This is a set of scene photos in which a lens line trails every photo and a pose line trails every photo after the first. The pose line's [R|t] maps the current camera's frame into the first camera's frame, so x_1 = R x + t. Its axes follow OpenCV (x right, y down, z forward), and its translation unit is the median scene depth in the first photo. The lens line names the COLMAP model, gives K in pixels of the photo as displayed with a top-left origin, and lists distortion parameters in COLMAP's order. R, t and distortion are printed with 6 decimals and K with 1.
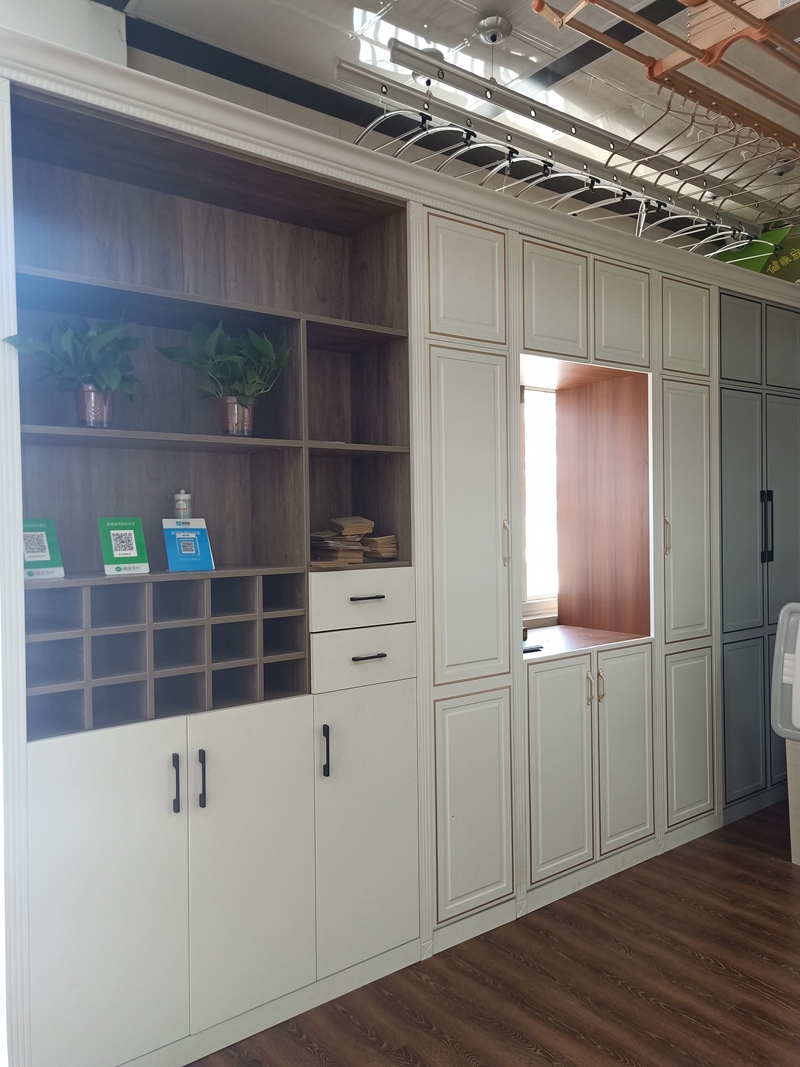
lens RADIAL K [[804.1, 0, 397.4], [0, 804.1, 530.8], [0, 0, 1]] dist [0.038978, -0.023280]
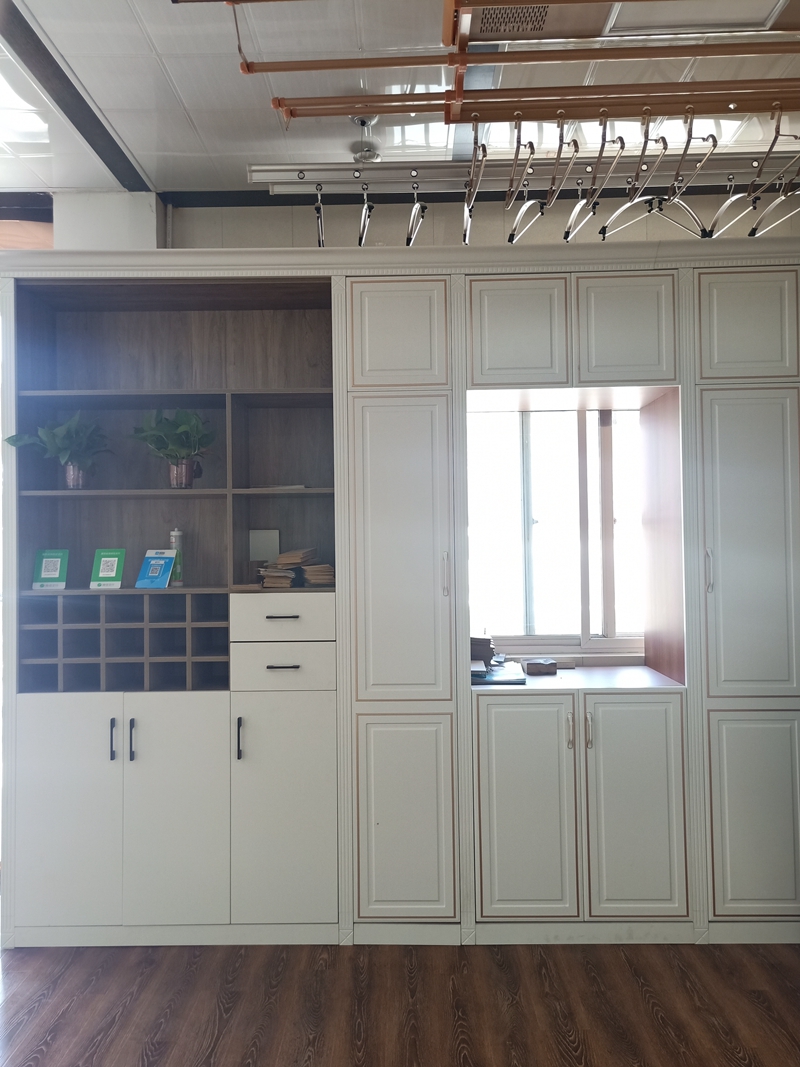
lens RADIAL K [[804.1, 0, 395.3], [0, 804.1, 530.4], [0, 0, 1]] dist [0.038978, -0.023280]
pose [[0.786492, -0.006512, -0.617566, 0.810572], [-0.009917, 0.999682, -0.023171, -0.018276], [0.617521, 0.024348, 0.786178, 0.157163]]
